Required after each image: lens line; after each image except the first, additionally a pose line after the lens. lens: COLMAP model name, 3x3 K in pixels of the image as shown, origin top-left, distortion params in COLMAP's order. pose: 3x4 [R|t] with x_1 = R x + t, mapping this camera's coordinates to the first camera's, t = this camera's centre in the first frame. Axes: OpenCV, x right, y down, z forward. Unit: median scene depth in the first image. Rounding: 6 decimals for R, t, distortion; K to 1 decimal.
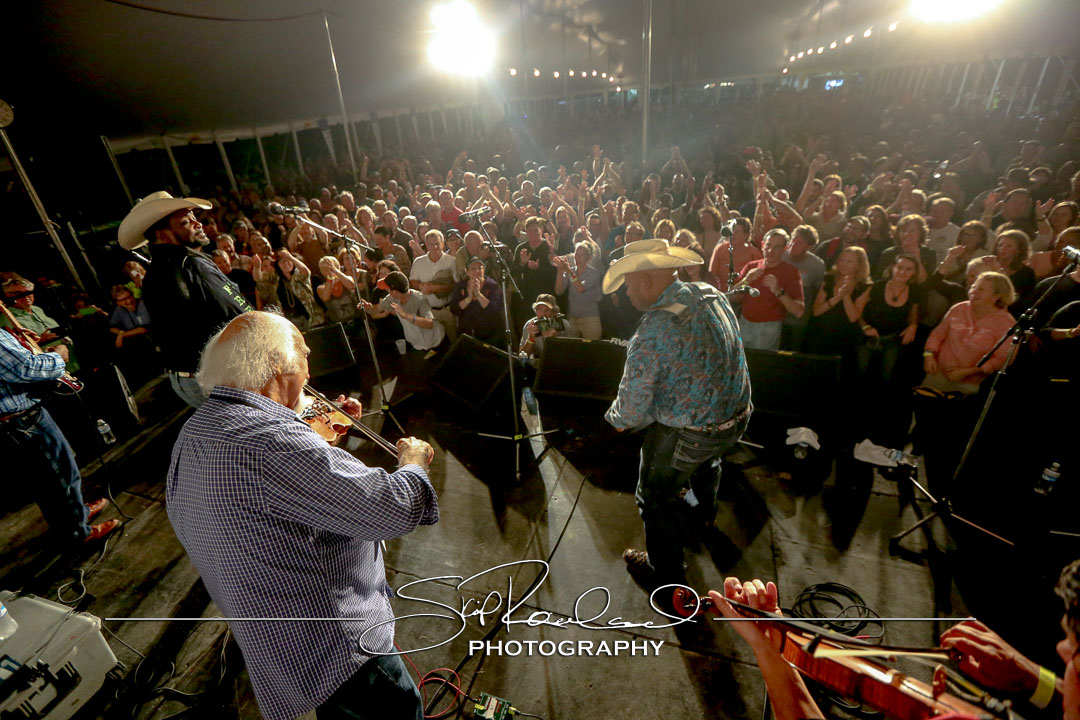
lens RADIAL K [[491.4, 0, 532.3], [0, 491.4, 354.9], [0, 0, 1]] dist [-0.045840, 0.014439]
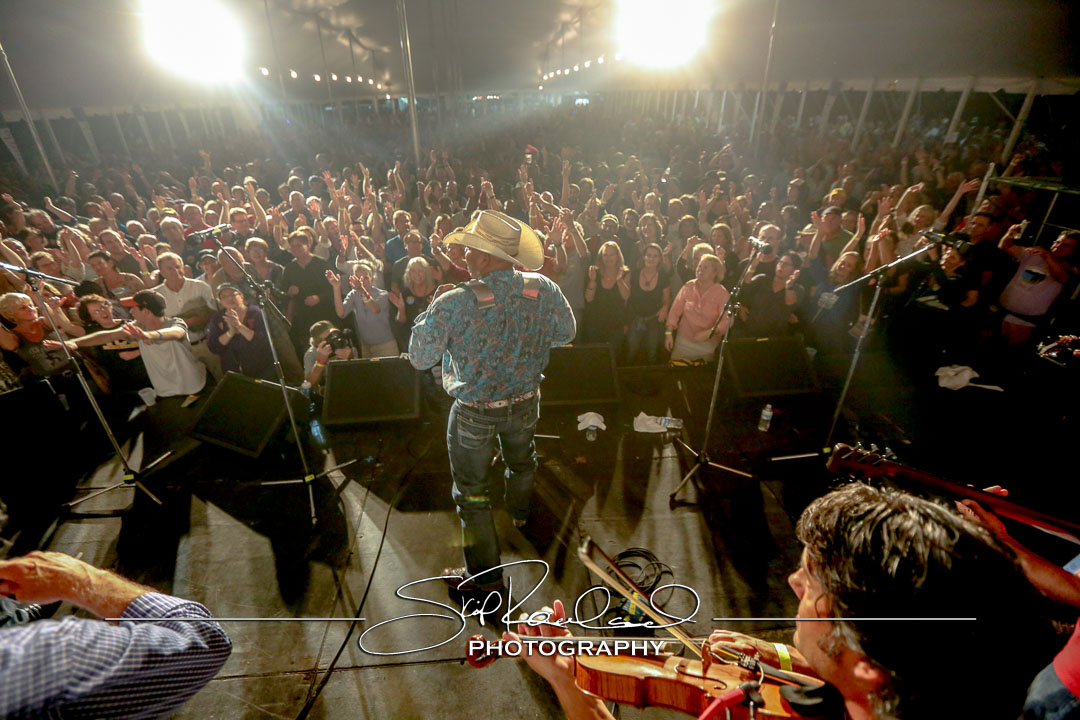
lens RADIAL K [[491.4, 0, 534.6], [0, 491.4, 355.2], [0, 0, 1]] dist [-0.045840, 0.014439]
pose [[0.913799, -0.134520, 0.383244, 0.023916], [0.140212, 0.990034, 0.013186, -0.005131], [-0.381199, 0.041686, 0.923553, 0.013993]]
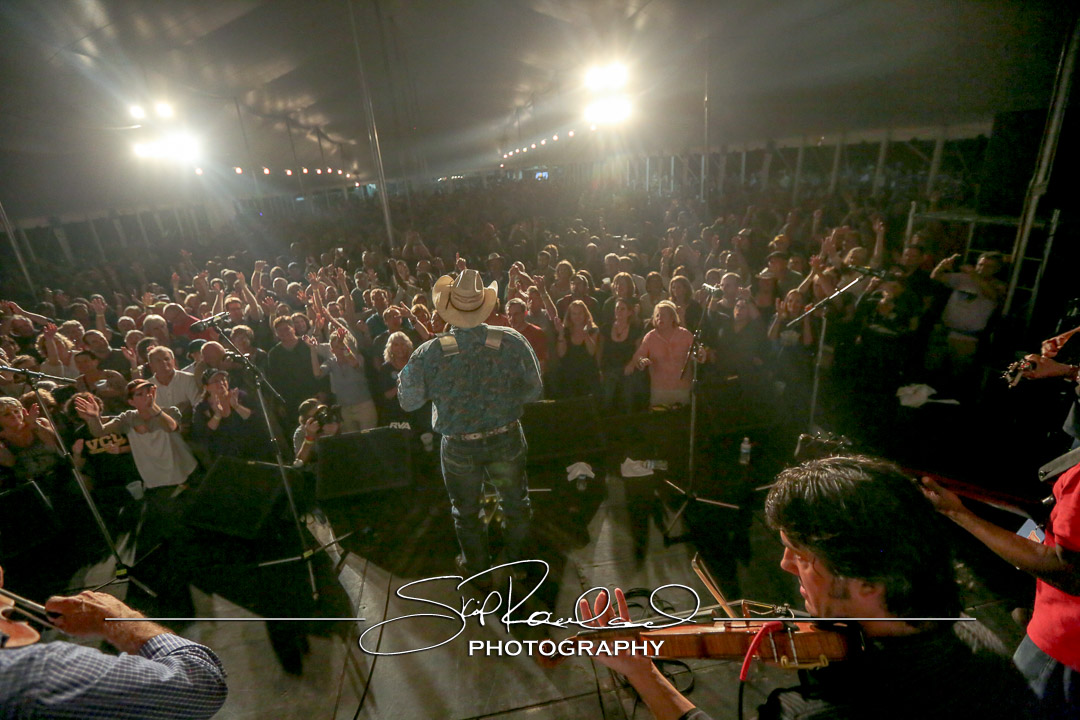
lens RADIAL K [[491.4, 0, 534.7], [0, 491.4, 354.5], [0, 0, 1]] dist [-0.045840, 0.014439]
pose [[0.884183, -0.162914, 0.437812, 0.006428], [0.232121, 0.966547, -0.109120, 0.005436], [-0.405388, 0.198107, 0.892420, -0.016559]]
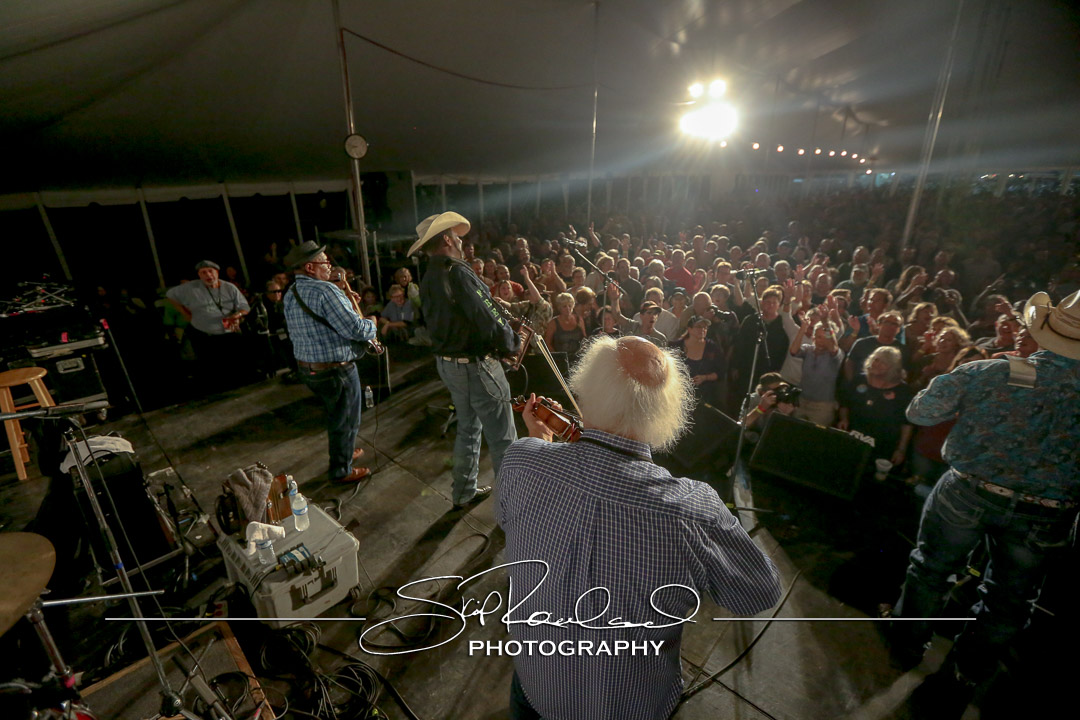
lens RADIAL K [[491.4, 0, 530.7], [0, 491.4, 351.3], [0, 0, 1]] dist [-0.045840, 0.014439]
pose [[0.910580, 0.204482, -0.359209, -0.065624], [-0.245868, 0.966547, -0.073052, 0.026918], [0.332254, 0.154838, 0.930394, -0.031985]]
